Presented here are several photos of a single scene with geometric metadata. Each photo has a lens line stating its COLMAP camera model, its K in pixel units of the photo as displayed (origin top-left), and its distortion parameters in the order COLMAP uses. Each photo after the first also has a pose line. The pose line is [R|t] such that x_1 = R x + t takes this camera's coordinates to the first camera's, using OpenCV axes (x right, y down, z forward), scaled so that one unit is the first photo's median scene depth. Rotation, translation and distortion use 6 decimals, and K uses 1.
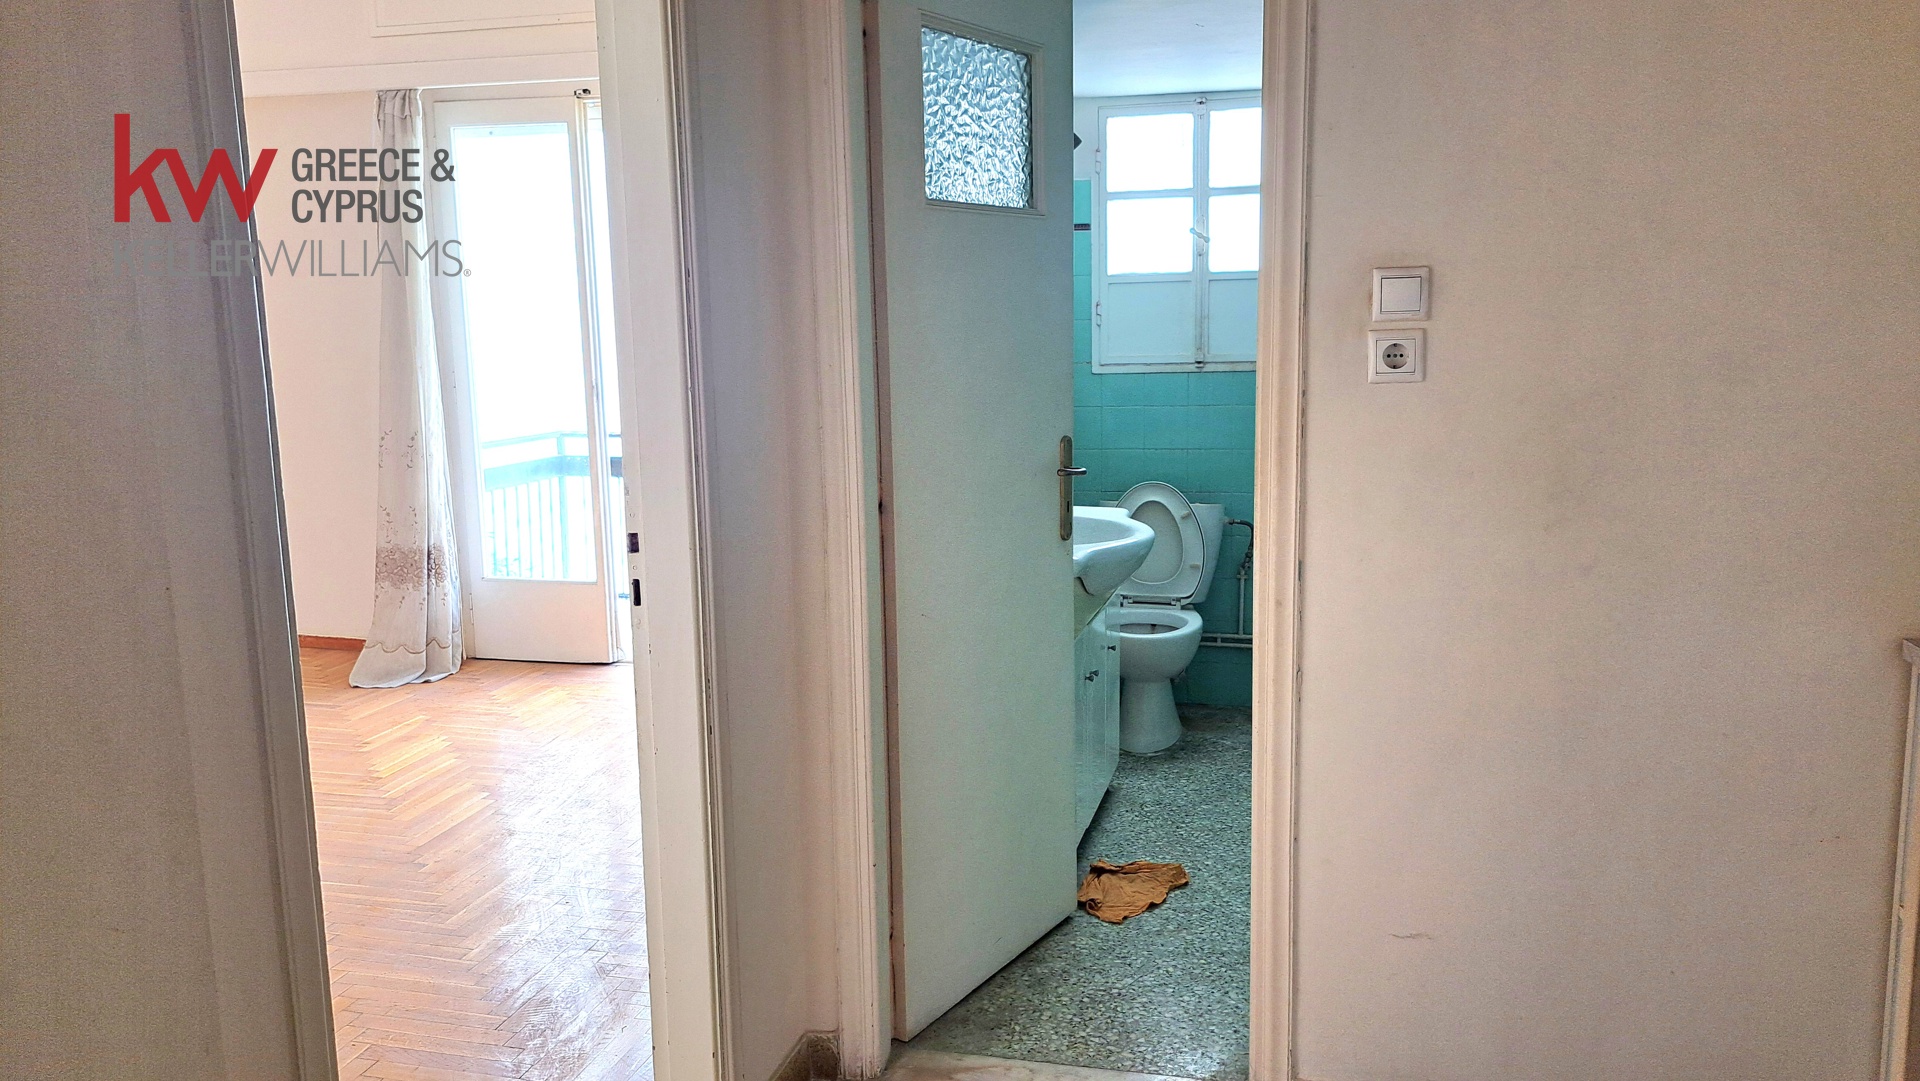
lens RADIAL K [[1379.3, 0, 991.9], [0, 1379.3, 541.4], [0, 0, 1]] dist [0.089930, -0.109037]
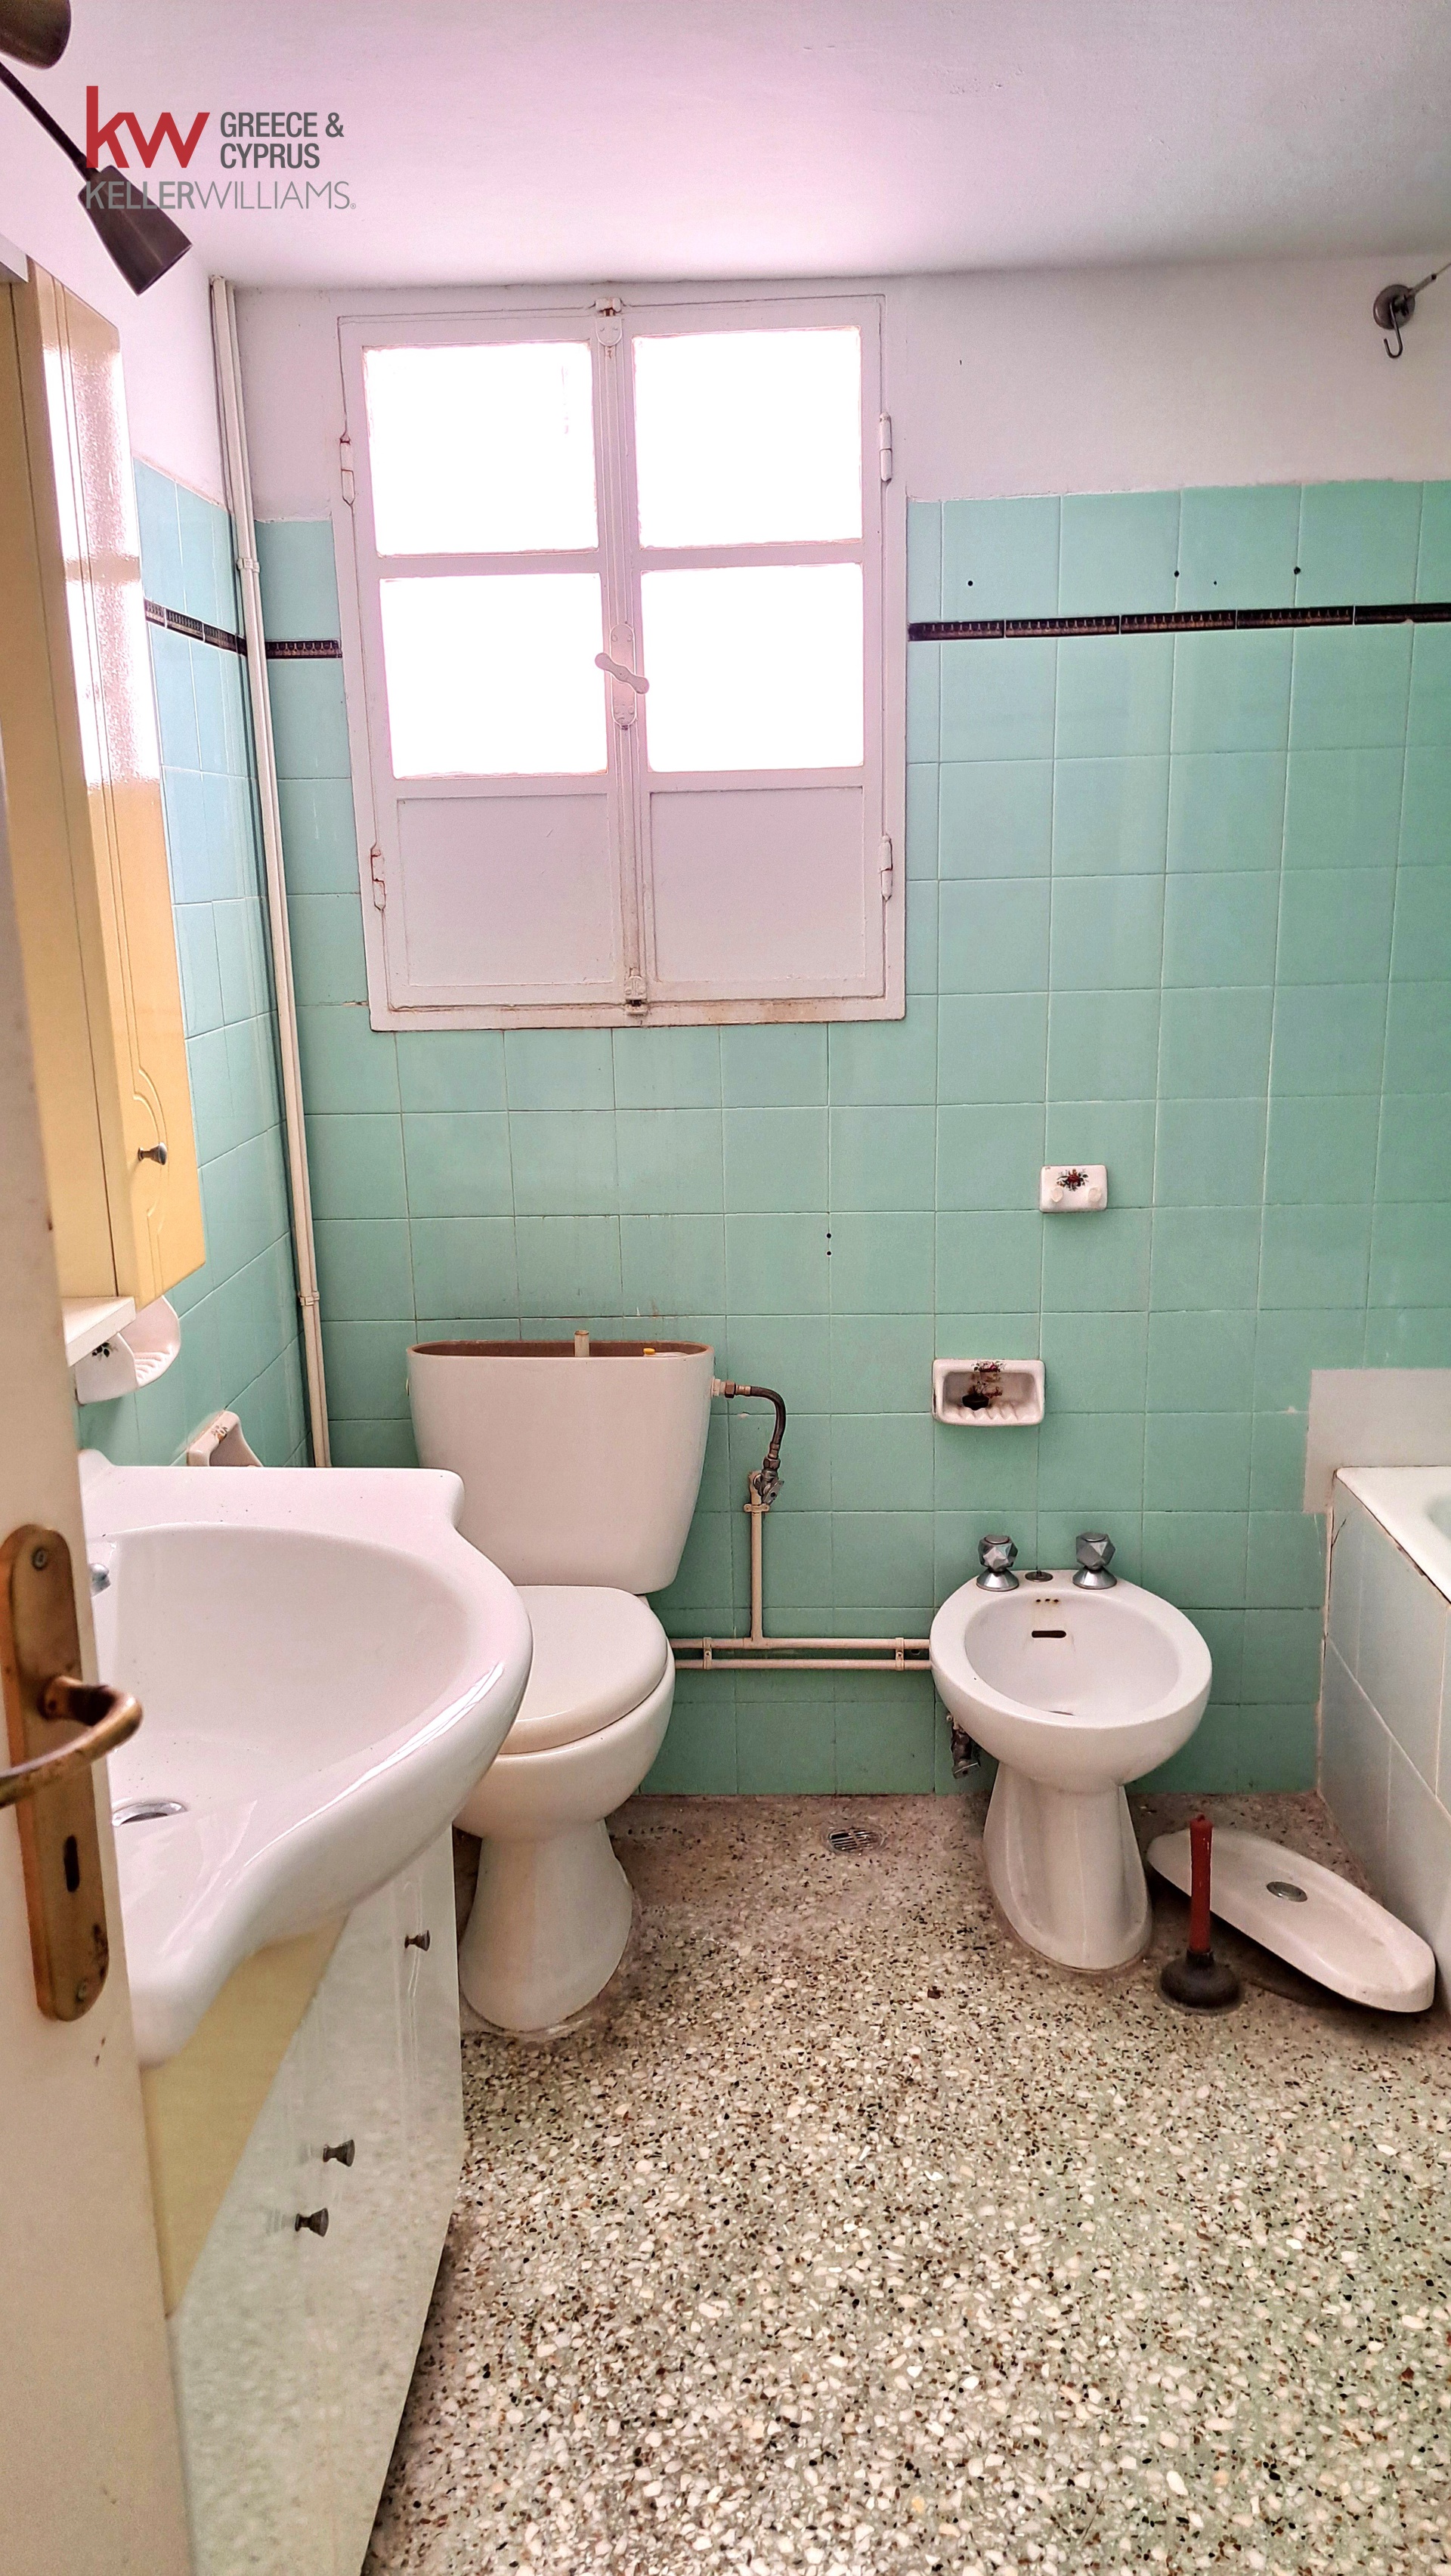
lens RADIAL K [[1850.6, 0, 722.2], [0, 1850.6, 1299.6], [0, 0, 1]] dist [0.089930, -0.109037]
pose [[0.979544, -0.052207, 0.194339, 0.065958], [0.038524, 0.996548, 0.073534, -0.082621], [-0.197507, -0.064543, 0.978174, 0.467383]]
